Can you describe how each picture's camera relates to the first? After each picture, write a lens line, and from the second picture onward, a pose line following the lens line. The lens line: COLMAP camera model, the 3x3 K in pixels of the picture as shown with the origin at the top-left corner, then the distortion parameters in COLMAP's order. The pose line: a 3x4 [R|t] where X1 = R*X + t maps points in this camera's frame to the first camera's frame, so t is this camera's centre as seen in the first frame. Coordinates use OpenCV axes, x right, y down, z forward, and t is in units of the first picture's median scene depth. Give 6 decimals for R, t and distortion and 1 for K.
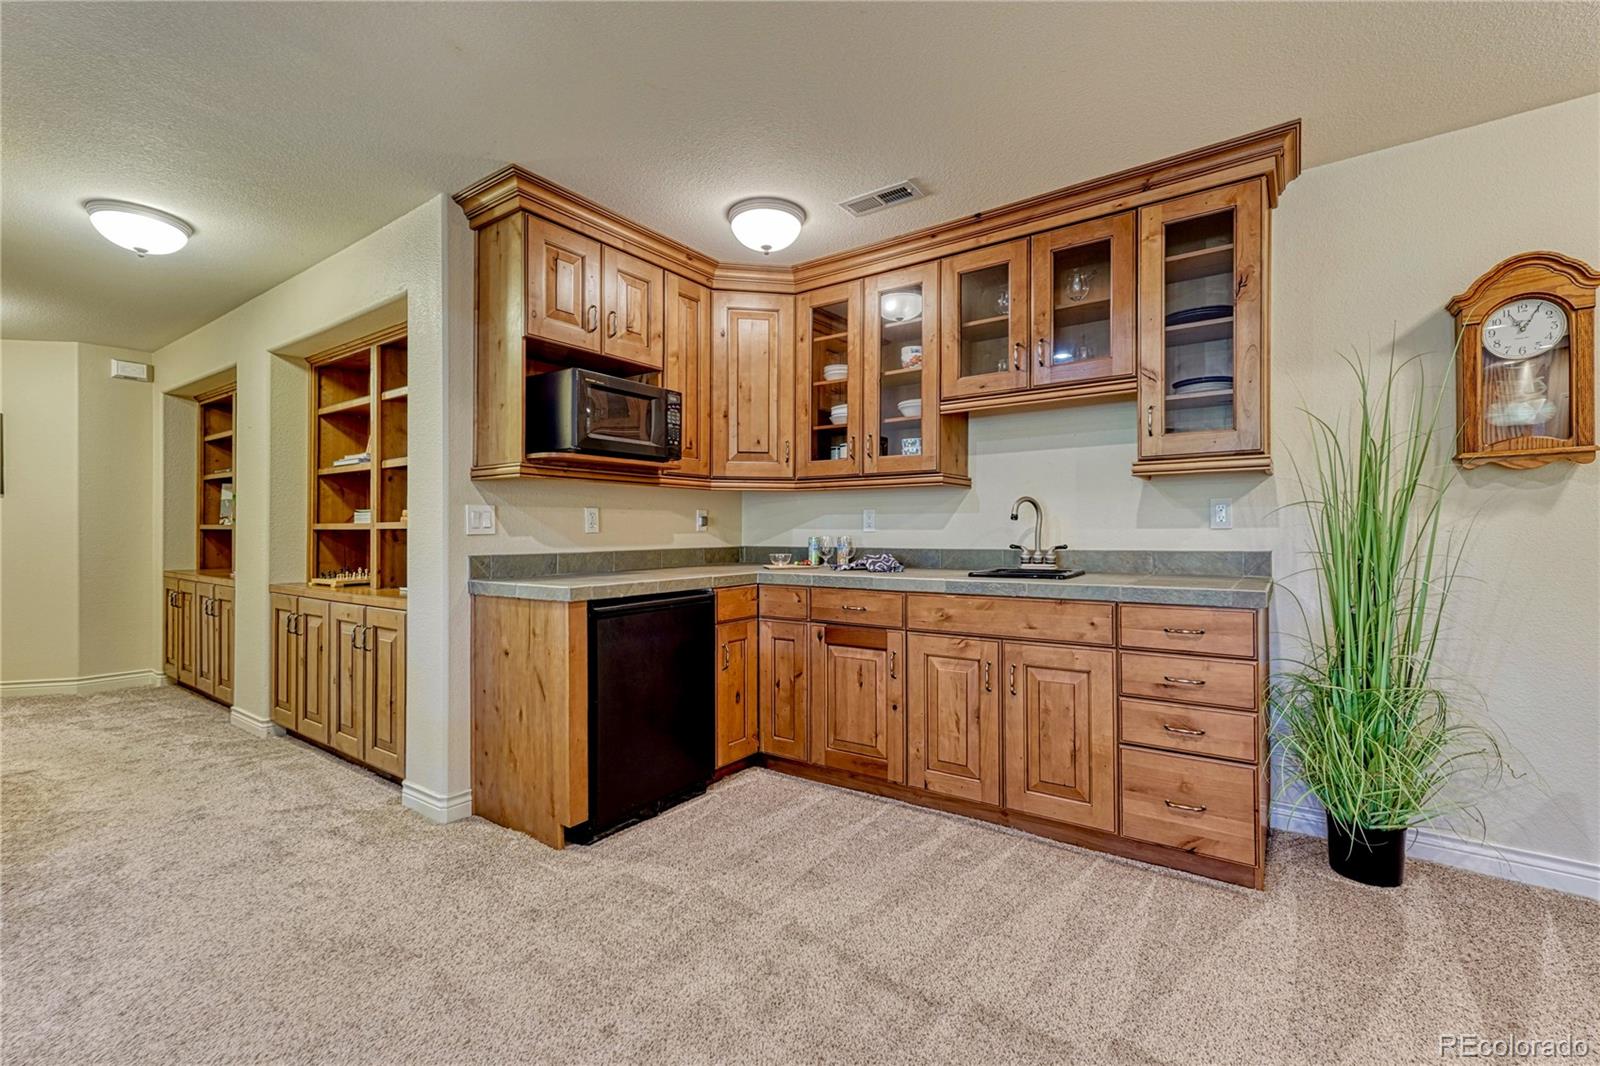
lens RADIAL K [[689.4, 0, 830.8], [0, 689.4, 530.6], [0, 0, 1]] dist [0.014950, 0.001705]
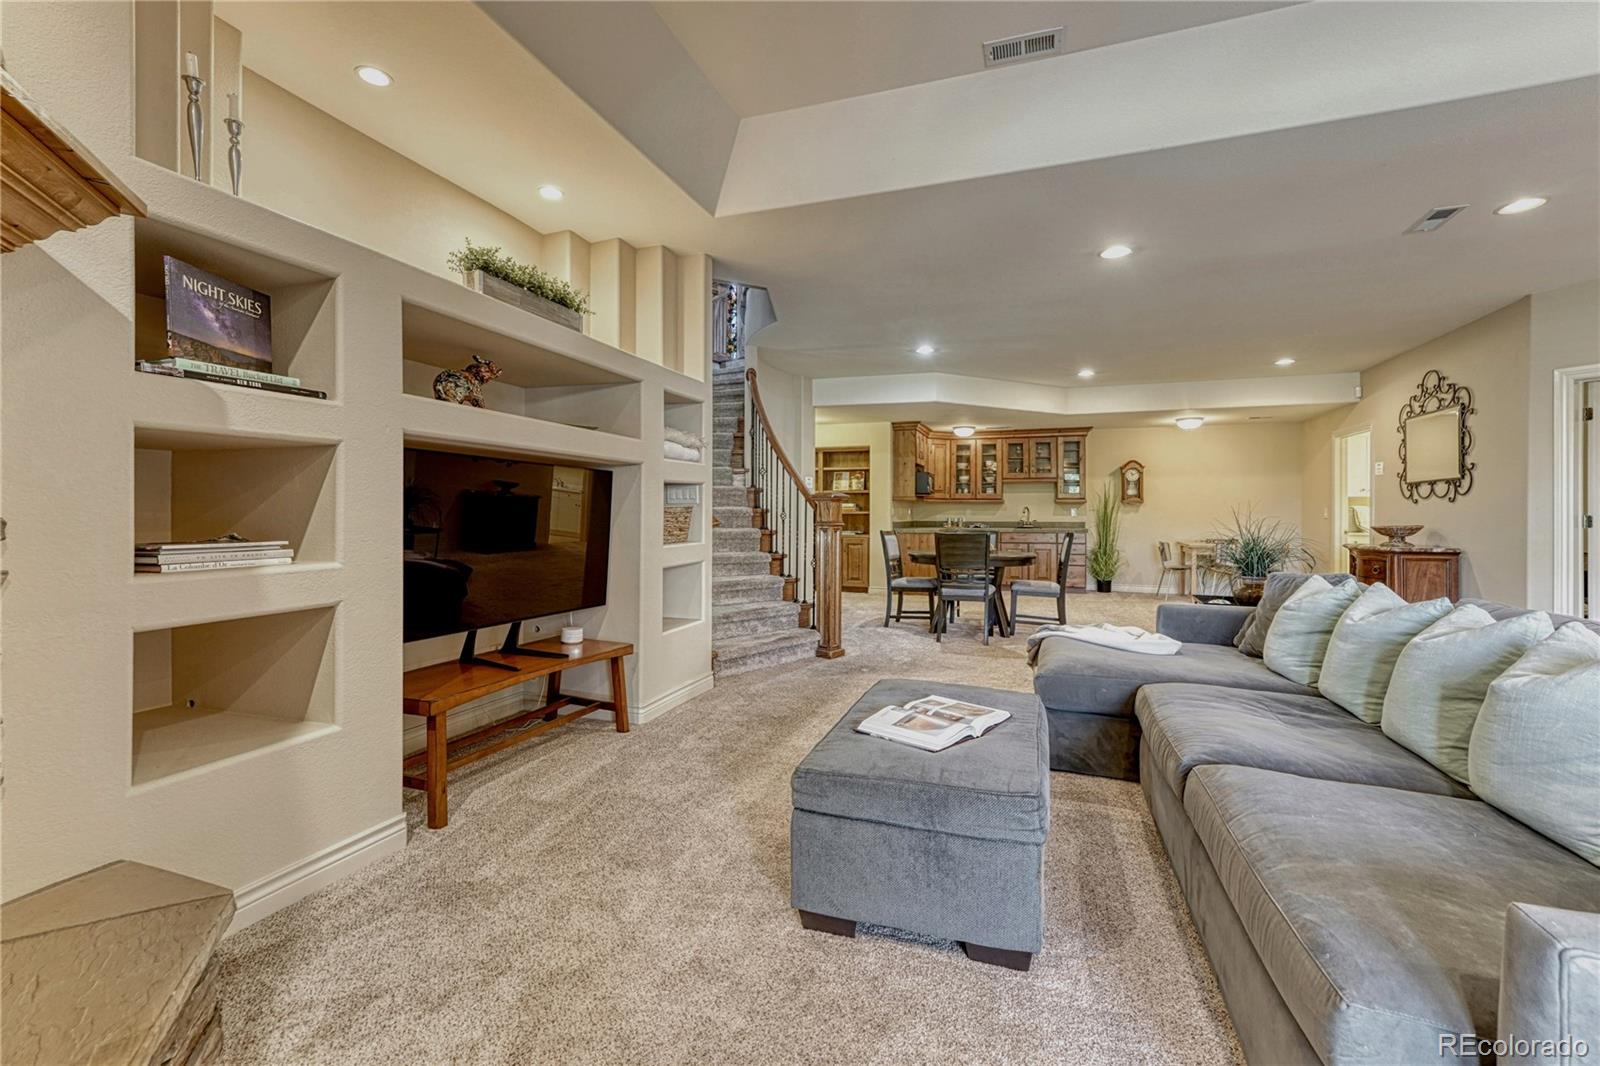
lens RADIAL K [[689.4, 0, 814.8], [0, 689.4, 511.9], [0, 0, 1]] dist [0.014950, 0.001705]
pose [[0.956427, 0.010661, 0.291775, -2.075570], [-0.010200, 0.999943, -0.003102, 0.000279], [-0.291792, -0.000009, 0.956482, -2.429415]]
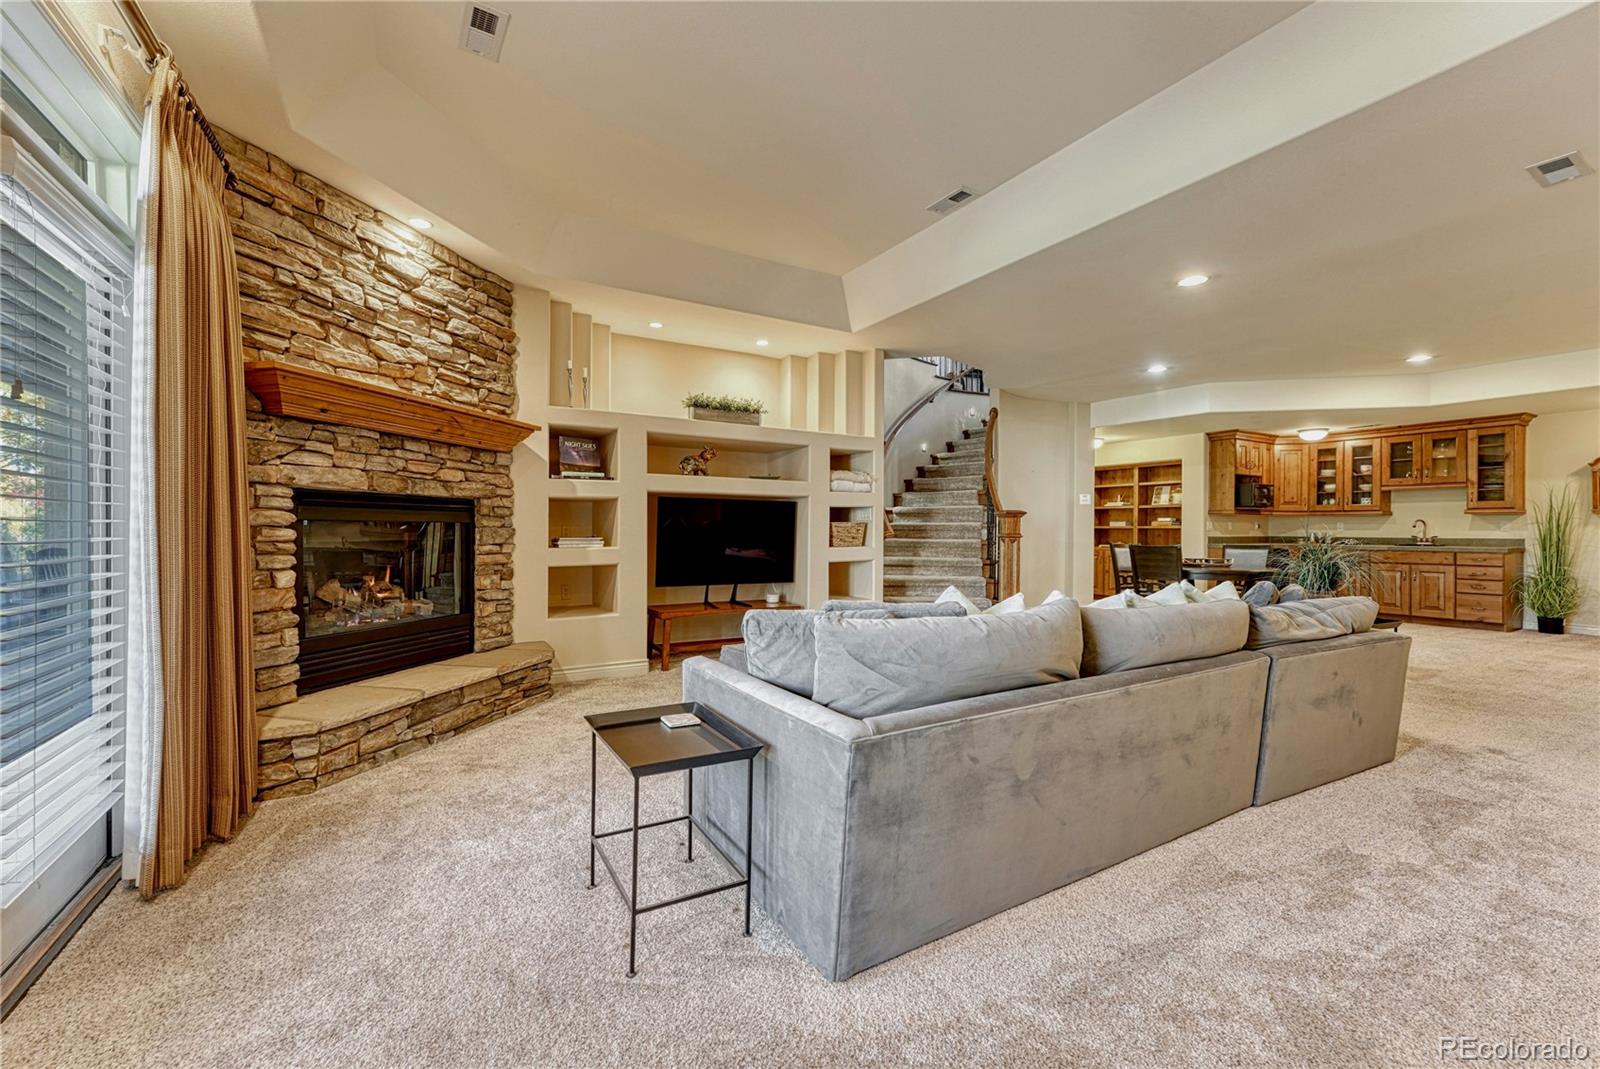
lens RADIAL K [[689.4, 0, 811.0], [0, 689.4, 529.7], [0, 0, 1]] dist [0.014950, 0.001705]
pose [[0.917256, 0.008615, -0.398204, -1.025255], [-0.007409, 0.999962, 0.004567, -0.000143], [0.398228, -0.001239, 0.917286, -3.108386]]
